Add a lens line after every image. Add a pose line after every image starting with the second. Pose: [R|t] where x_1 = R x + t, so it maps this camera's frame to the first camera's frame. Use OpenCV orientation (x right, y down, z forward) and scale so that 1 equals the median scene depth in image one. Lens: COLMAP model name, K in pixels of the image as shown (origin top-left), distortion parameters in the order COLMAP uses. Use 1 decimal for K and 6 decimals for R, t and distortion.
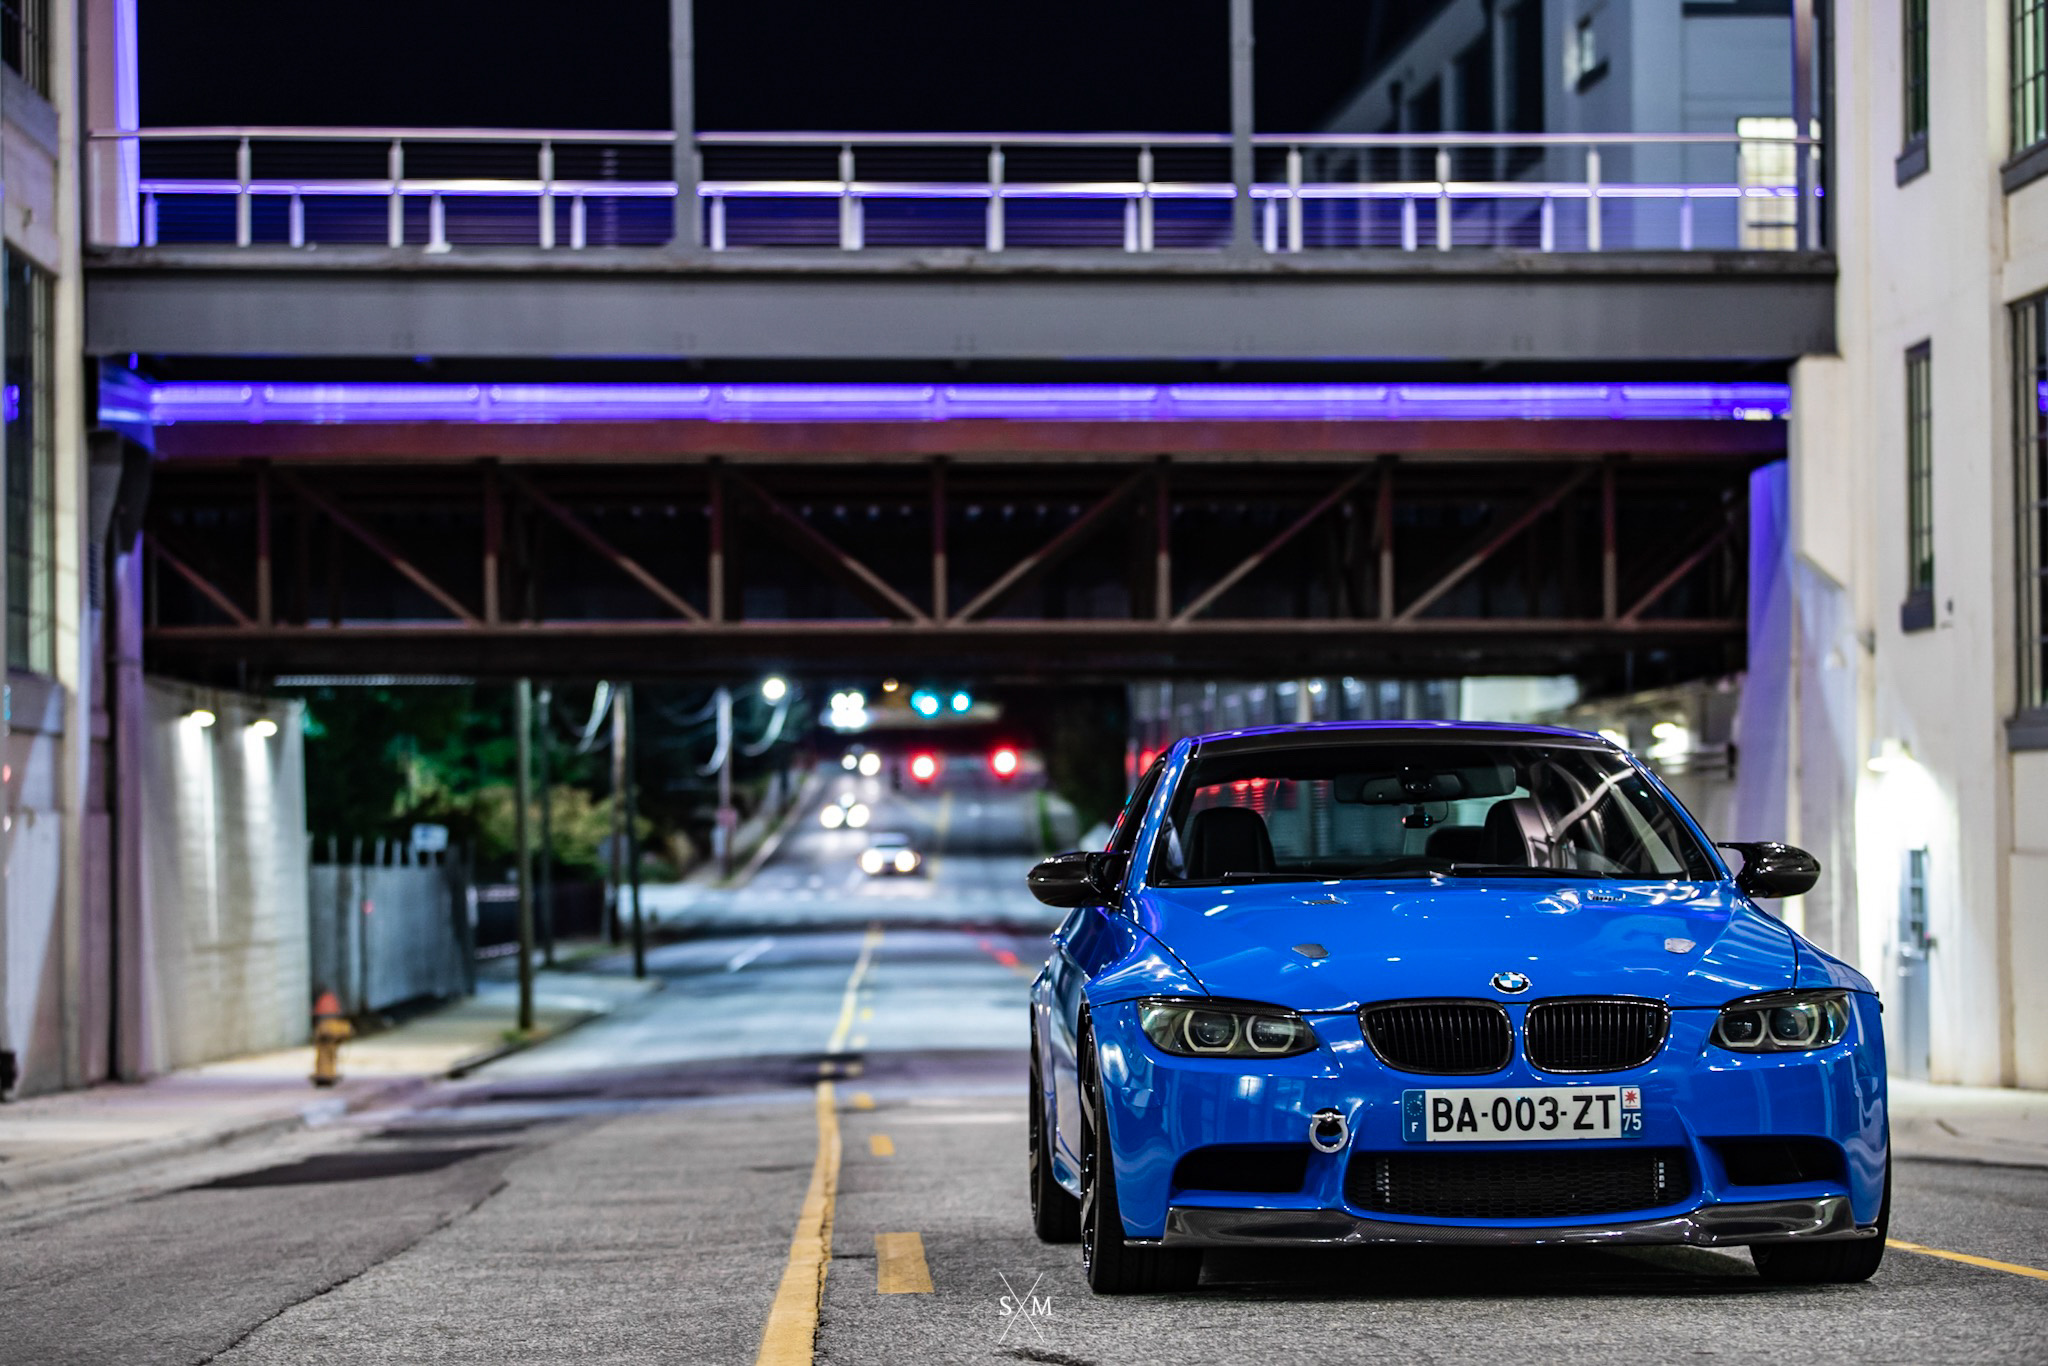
lens RADIAL K [[5104.9, 0, 1029.0], [0, 5104.9, 684.1], [0, 0, 1]] dist [0.130791, 0.000000]
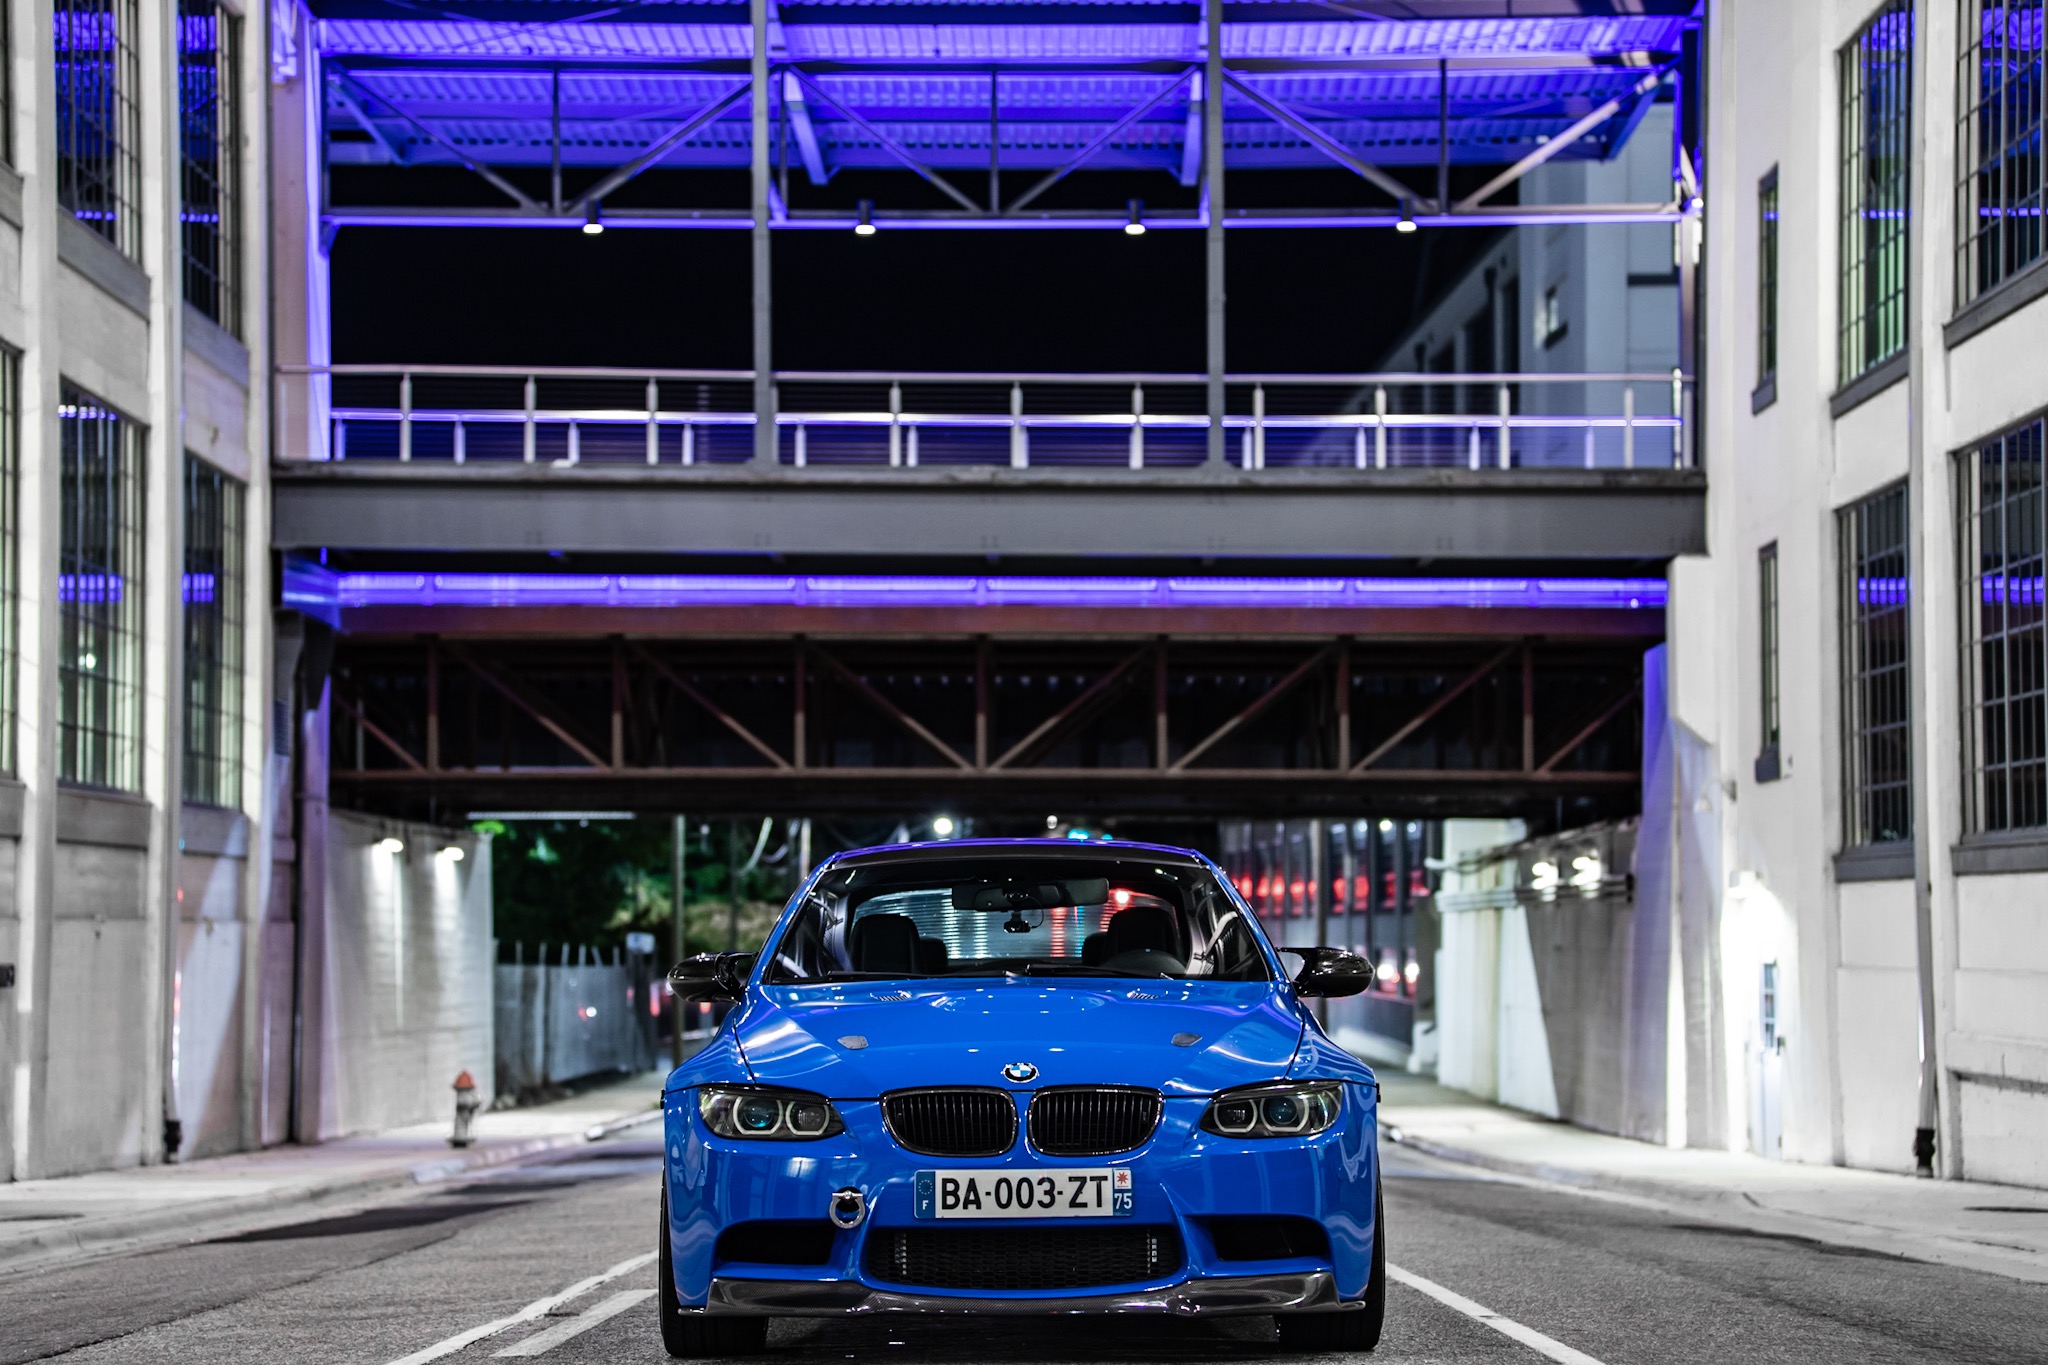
lens RADIAL K [[4006.2, 0, 1034.2], [0, 4006.2, 681.2], [0, 0, 1]] dist [0.485593, 0.000000]
pose [[0.999348, 0.005015, -0.035751, 0.033160], [-0.006291, 0.999344, -0.035663, 0.001262], [0.035549, 0.035865, 0.998724, 0.032988]]
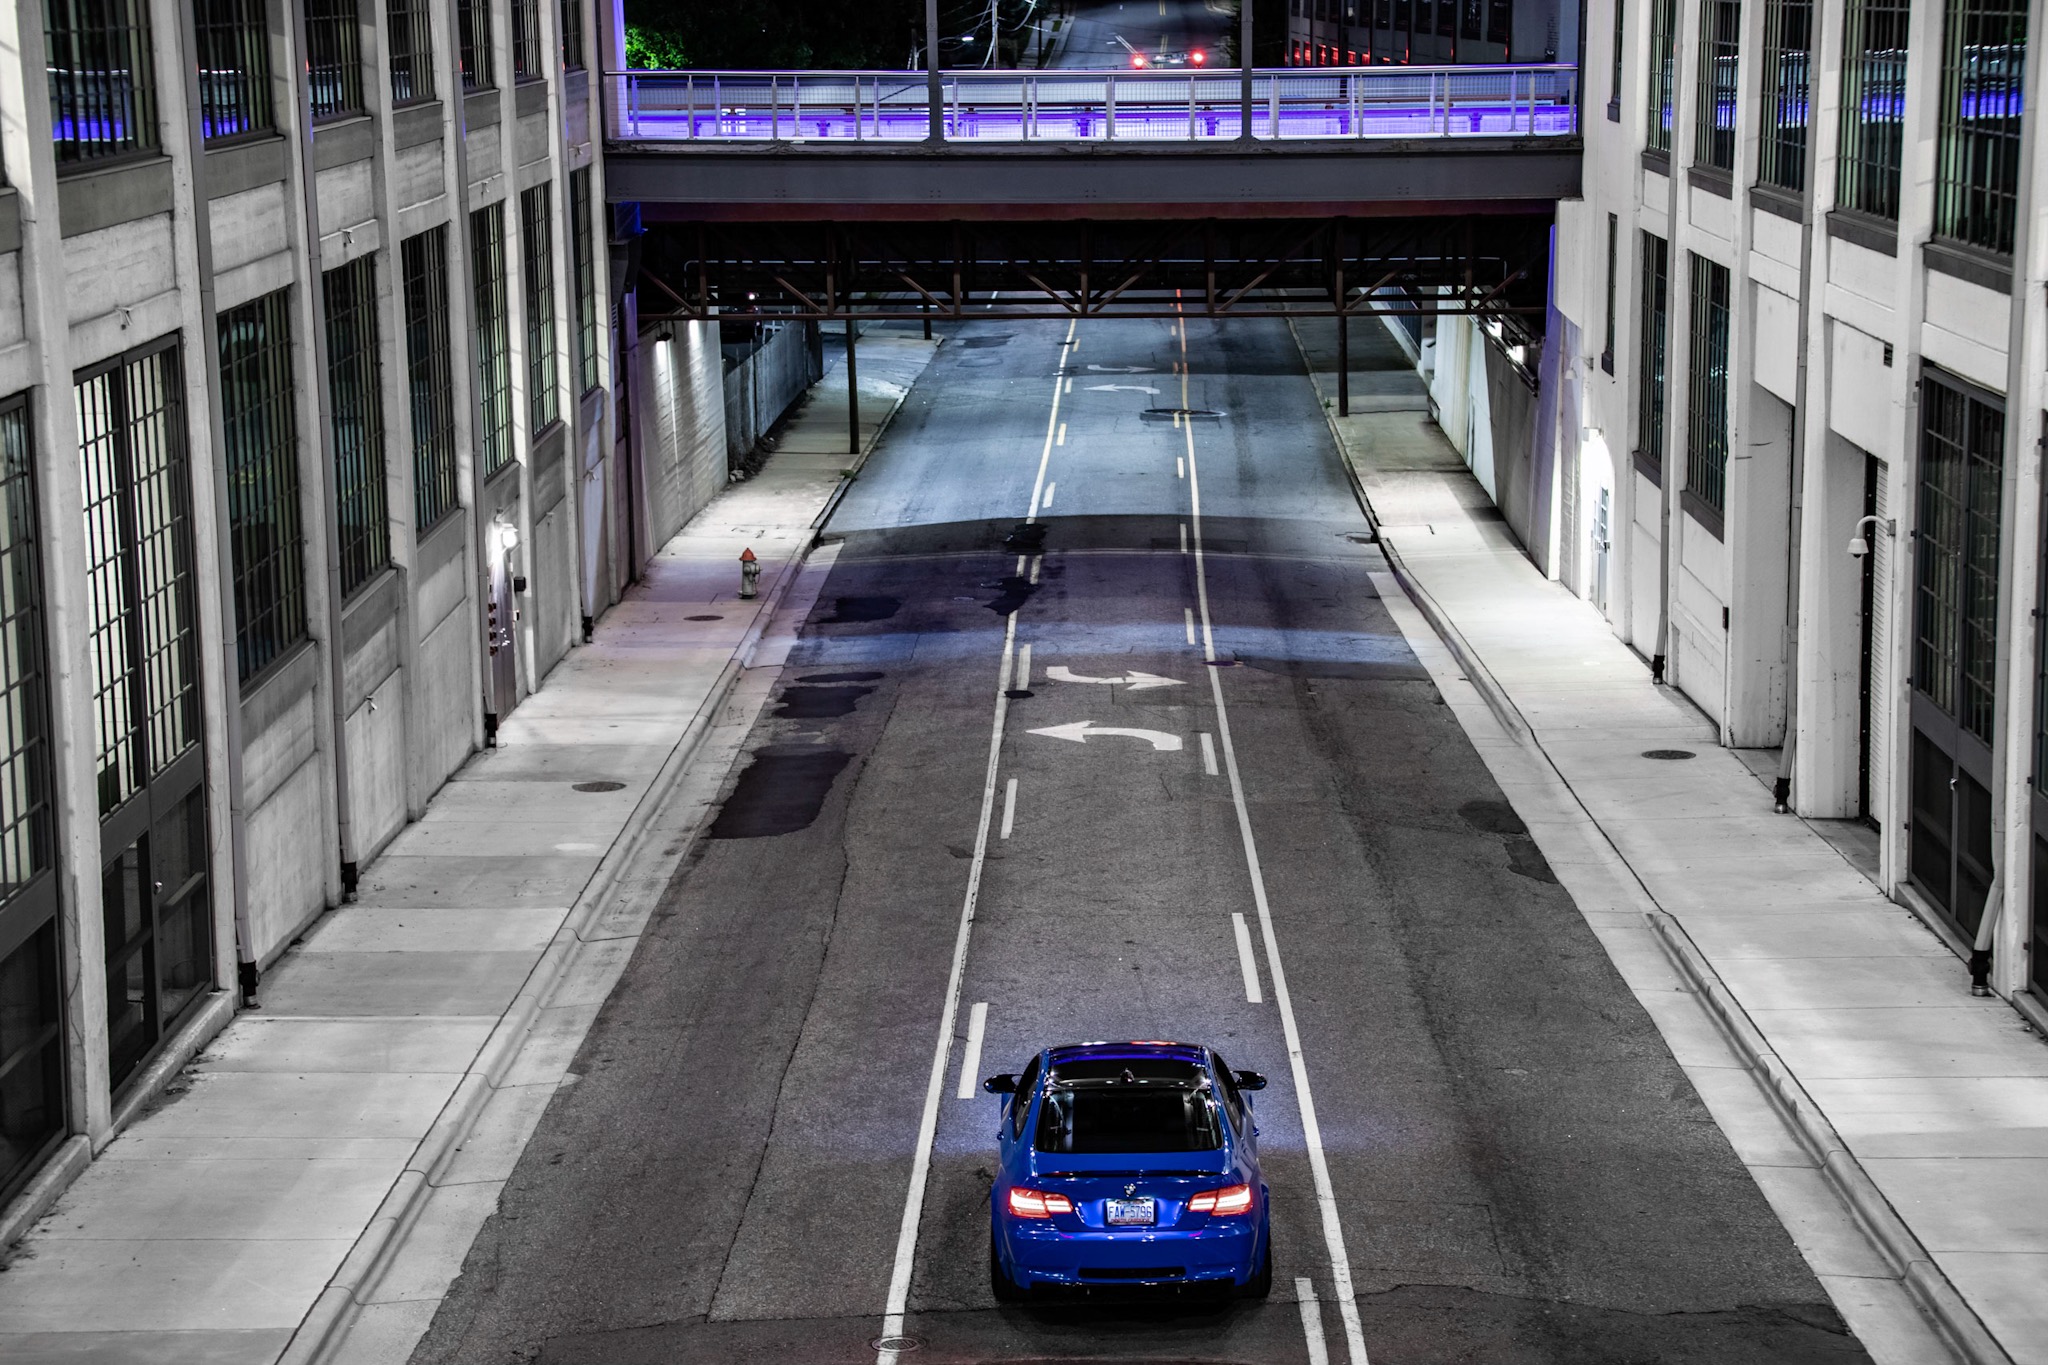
lens RADIAL K [[4006.2, 0, 1023.8], [0, 4006.2, 665.7], [0, 0, 1]] dist [0.485593, 0.000000]
pose [[0.998381, 0.006653, -0.056498, 0.045611], [0.004974, 0.979127, 0.203188, -0.193750], [0.056671, -0.203140, 0.977508, -0.426764]]
